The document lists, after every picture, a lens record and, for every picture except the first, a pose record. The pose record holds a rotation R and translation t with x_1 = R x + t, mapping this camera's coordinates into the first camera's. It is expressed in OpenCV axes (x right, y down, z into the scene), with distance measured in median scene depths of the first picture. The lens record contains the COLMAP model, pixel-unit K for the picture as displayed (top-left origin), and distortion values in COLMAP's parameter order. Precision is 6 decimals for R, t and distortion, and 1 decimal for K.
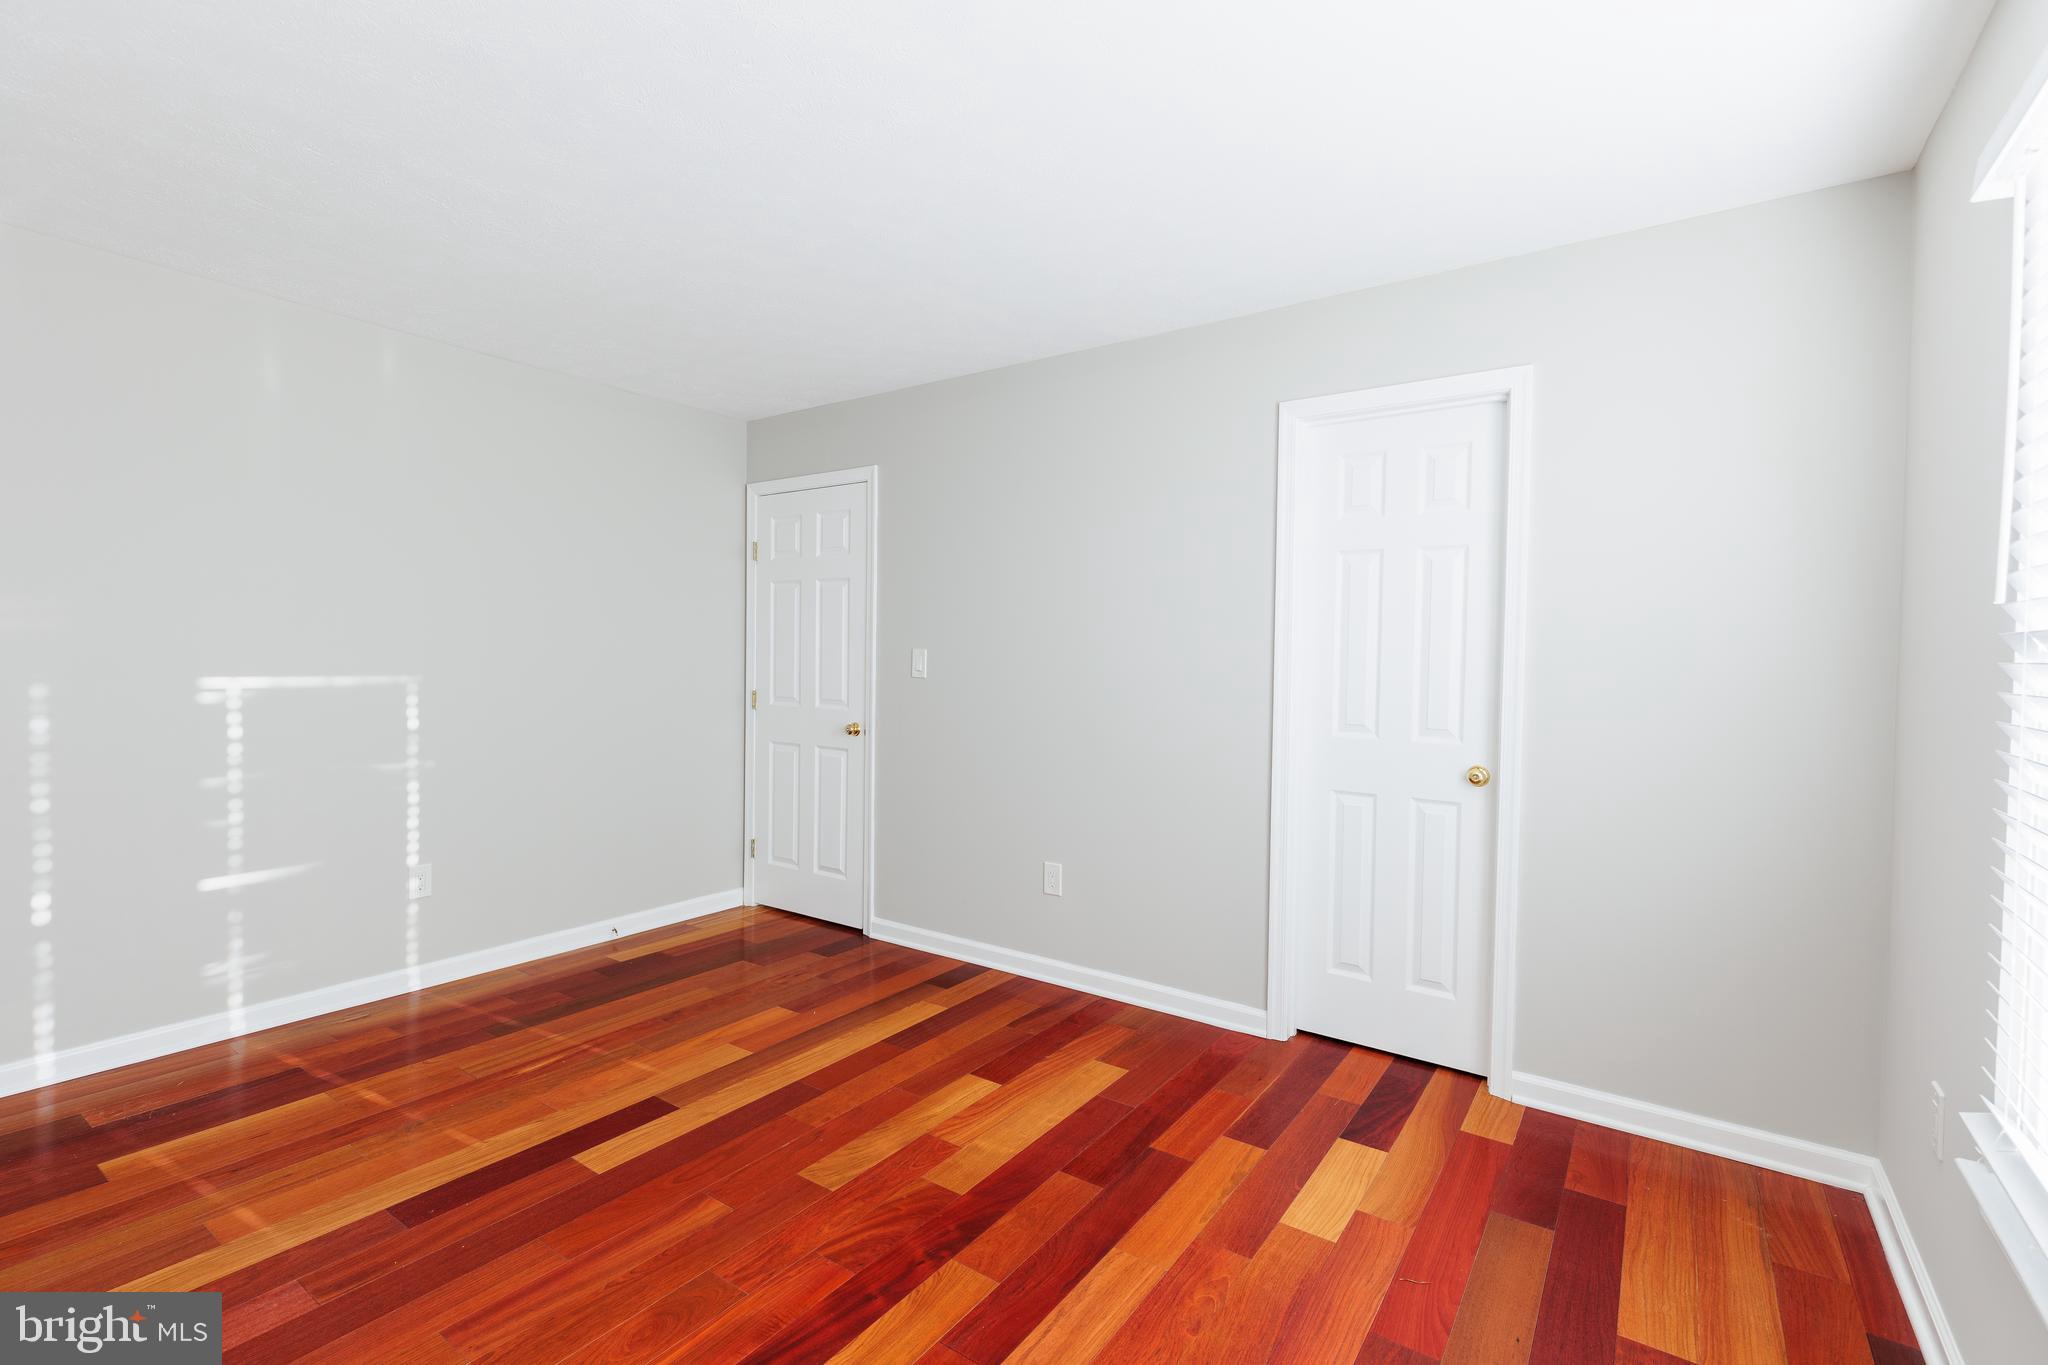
lens RADIAL K [[940.1, 0, 1023.4], [0, 940.1, 676.2], [0, 0, 1]] dist [0.006078, -0.001267]
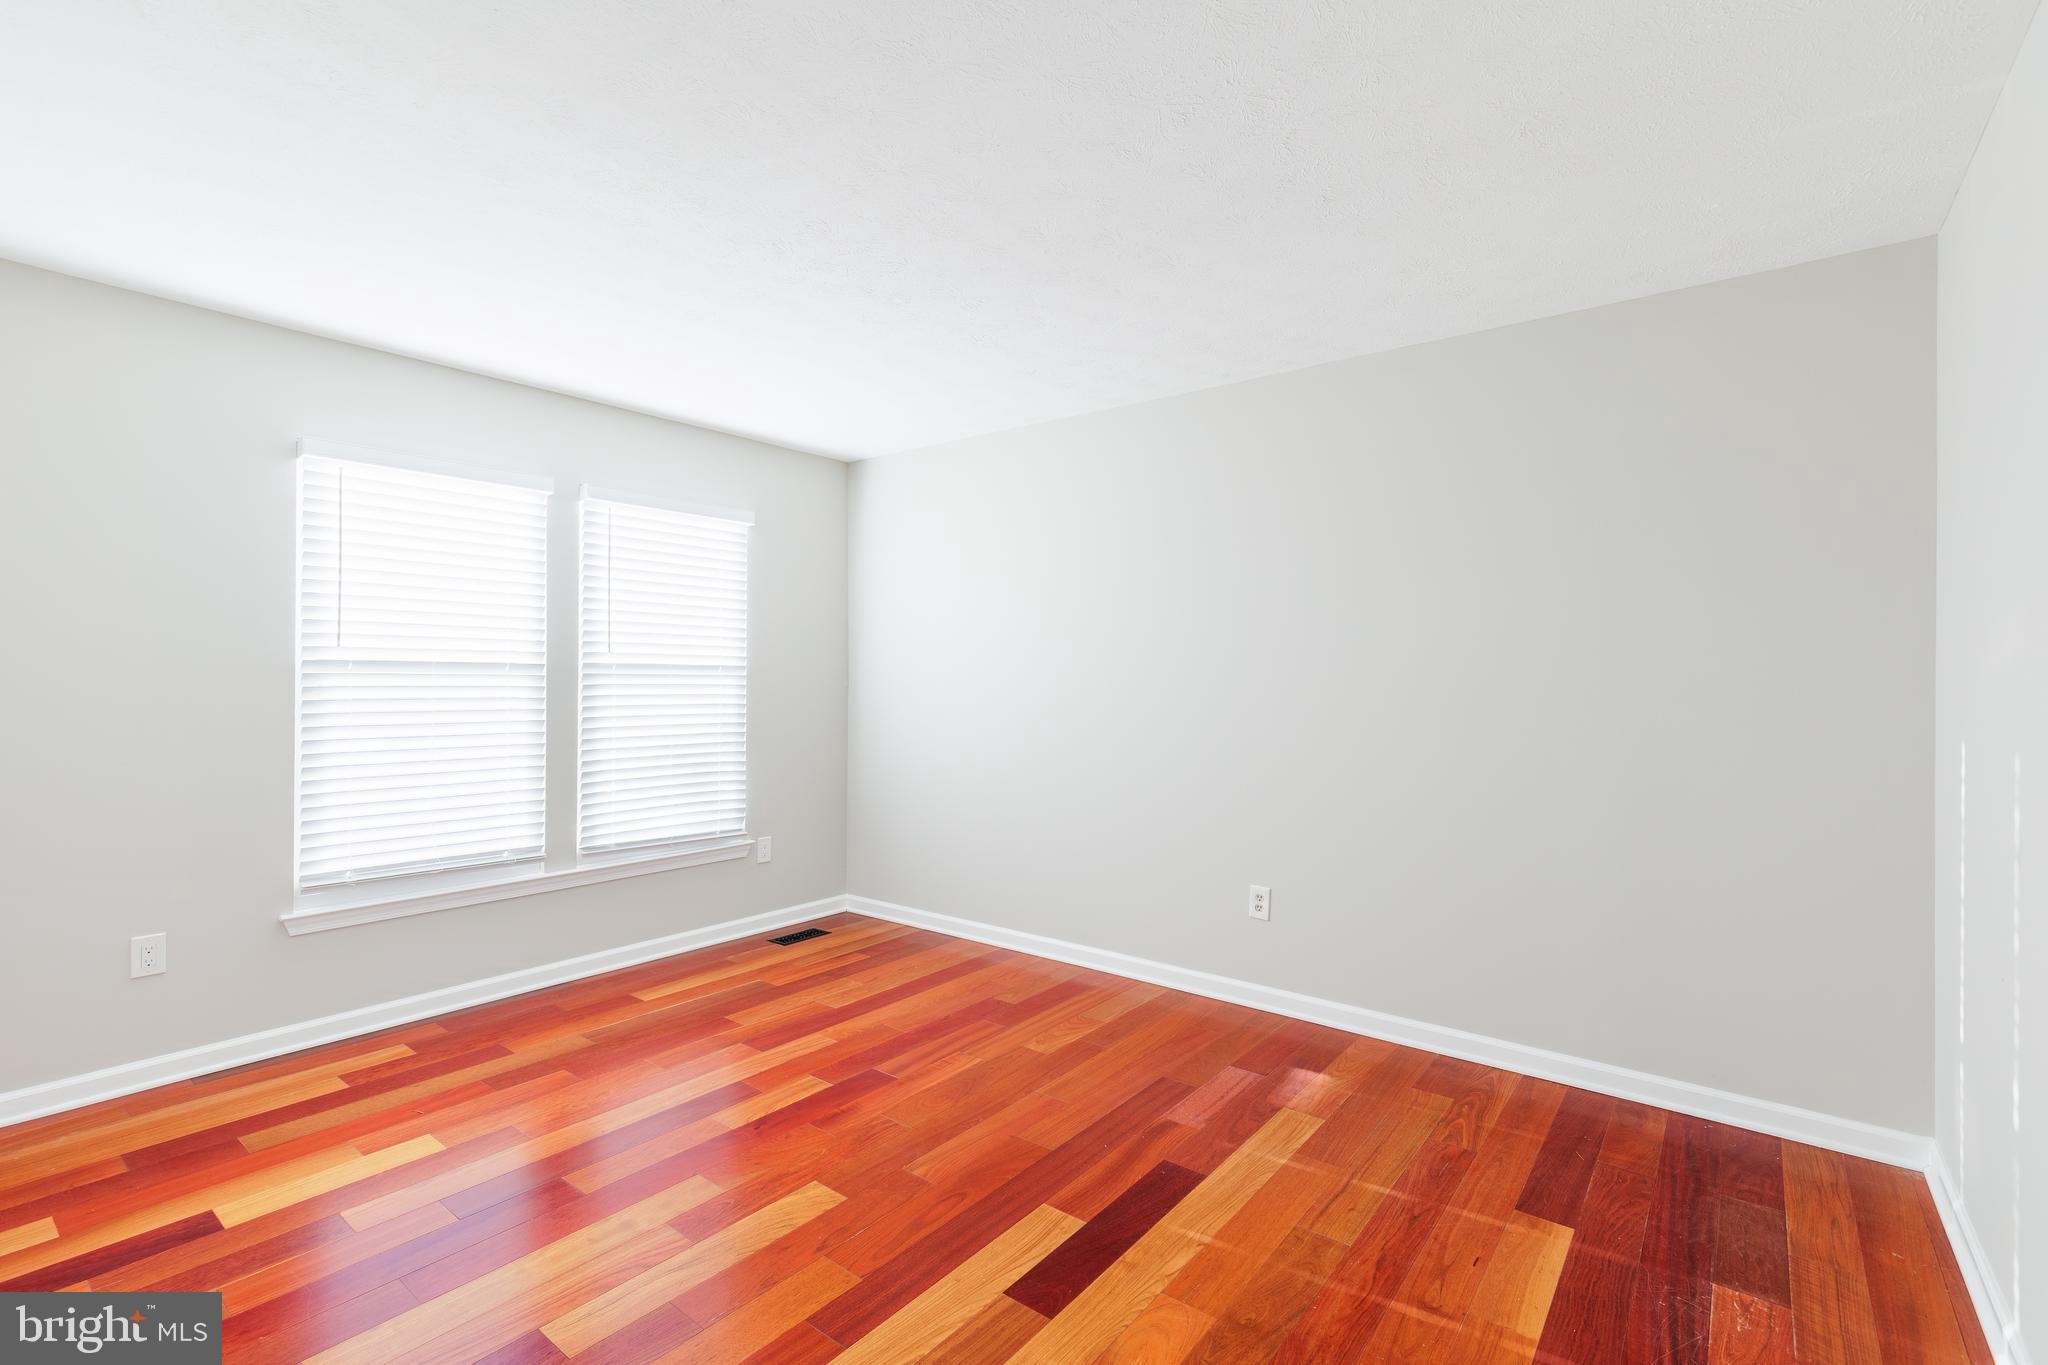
lens RADIAL K [[940.1, 0, 1020.9], [0, 940.1, 681.8], [0, 0, 1]] dist [0.006078, -0.001267]
pose [[-0.998650, -0.015575, 0.049548, -0.467311], [-0.014061, 0.999428, 0.030764, -0.054109], [-0.049999, 0.030026, -0.998298, 1.983198]]
